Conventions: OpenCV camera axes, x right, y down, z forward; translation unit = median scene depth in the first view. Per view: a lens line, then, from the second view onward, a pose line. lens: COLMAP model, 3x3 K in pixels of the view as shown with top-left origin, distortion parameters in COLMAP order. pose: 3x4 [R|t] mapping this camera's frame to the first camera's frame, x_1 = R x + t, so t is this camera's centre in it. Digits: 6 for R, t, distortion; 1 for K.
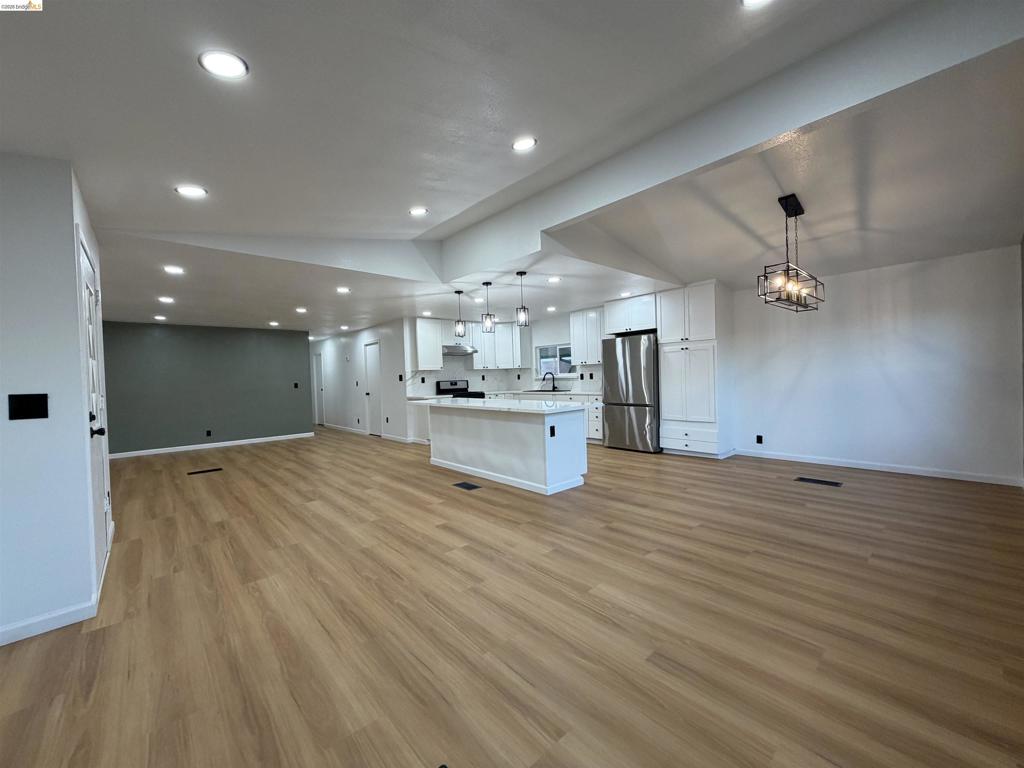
lens RADIAL K [[408.7, 0, 509.0], [0, 408.7, 383.8], [0, 0, 1]] dist [-0.001104, 0.000459]
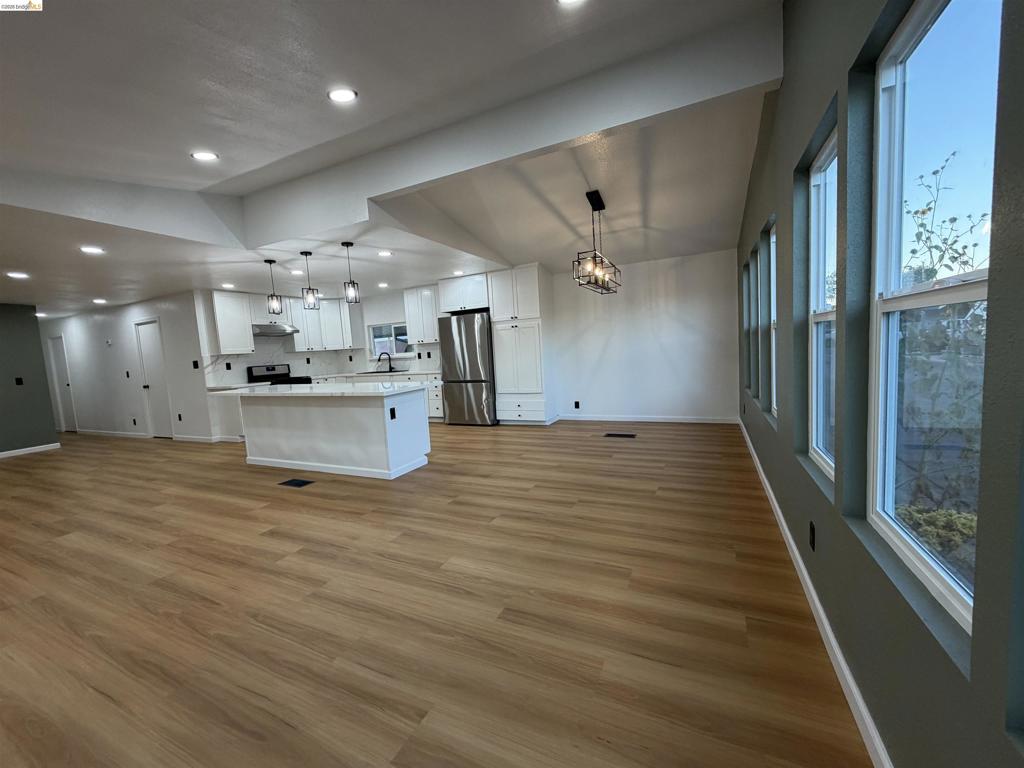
lens RADIAL K [[408.7, 0, 510.1], [0, 408.7, 384.0], [0, 0, 1]] dist [-0.001104, 0.000459]
pose [[0.921534, -0.059316, 0.383740, -0.002798], [0.039457, 0.997453, 0.059426, 0.000612], [-0.386287, -0.039621, 0.921527, 0.007947]]
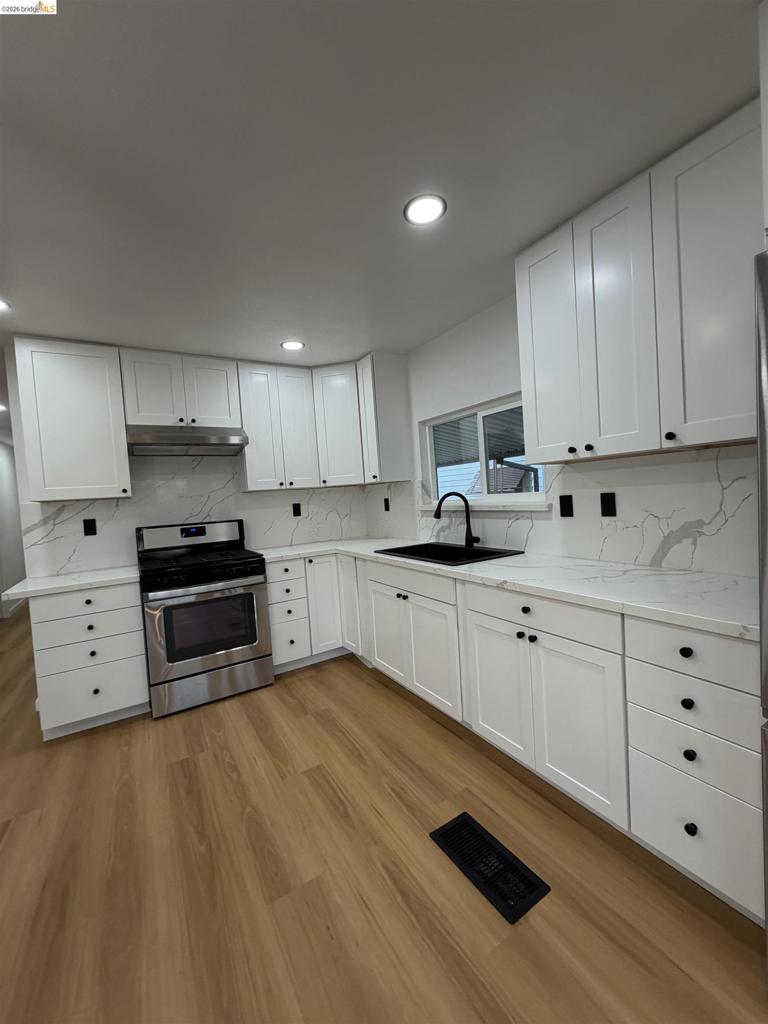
lens RADIAL K [[408.7, 0, 383.4], [0, 408.7, 511.9], [0, 0, 1]] dist [-0.001104, 0.000459]
pose [[0.983093, -0.025143, -0.181375, 0.160978], [0.031257, 0.999033, 0.030931, -0.037567], [0.180422, -0.036077, 0.982928, 1.055833]]
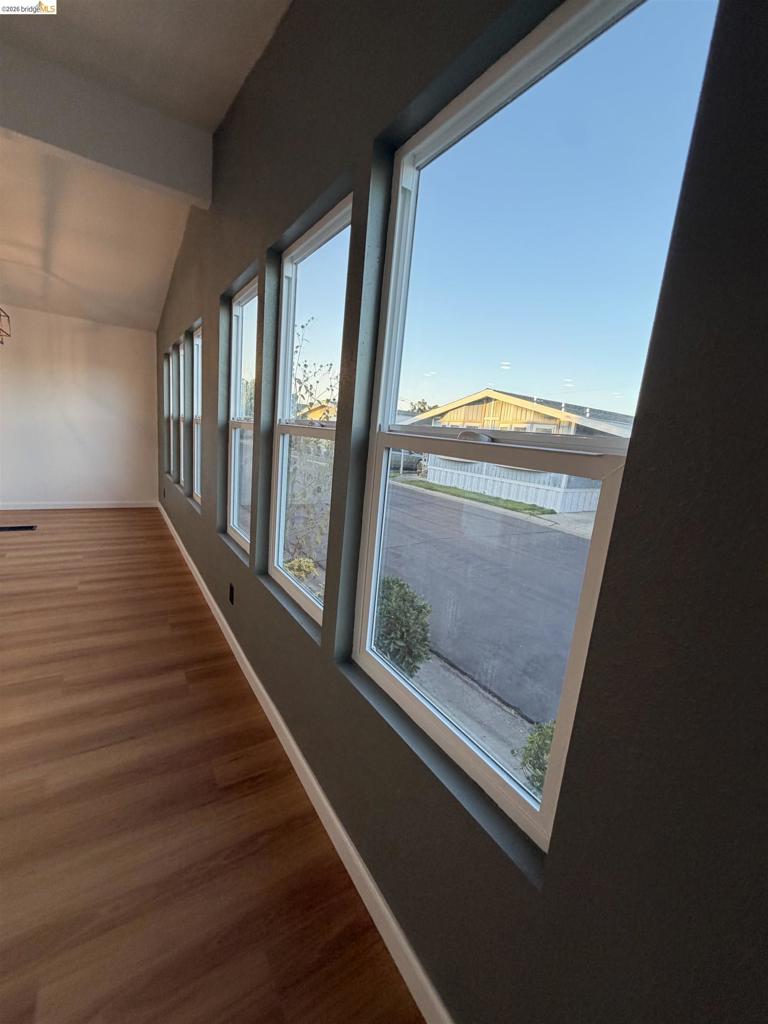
lens RADIAL K [[408.7, 0, 381.5], [0, 408.7, 509.1], [0, 0, 1]] dist [-0.001104, 0.000459]
pose [[0.146150, -0.134423, 0.980087, -0.046636], [-0.075954, 0.986276, 0.146598, -0.011584], [-0.986342, -0.095867, 0.133934, 0.007014]]
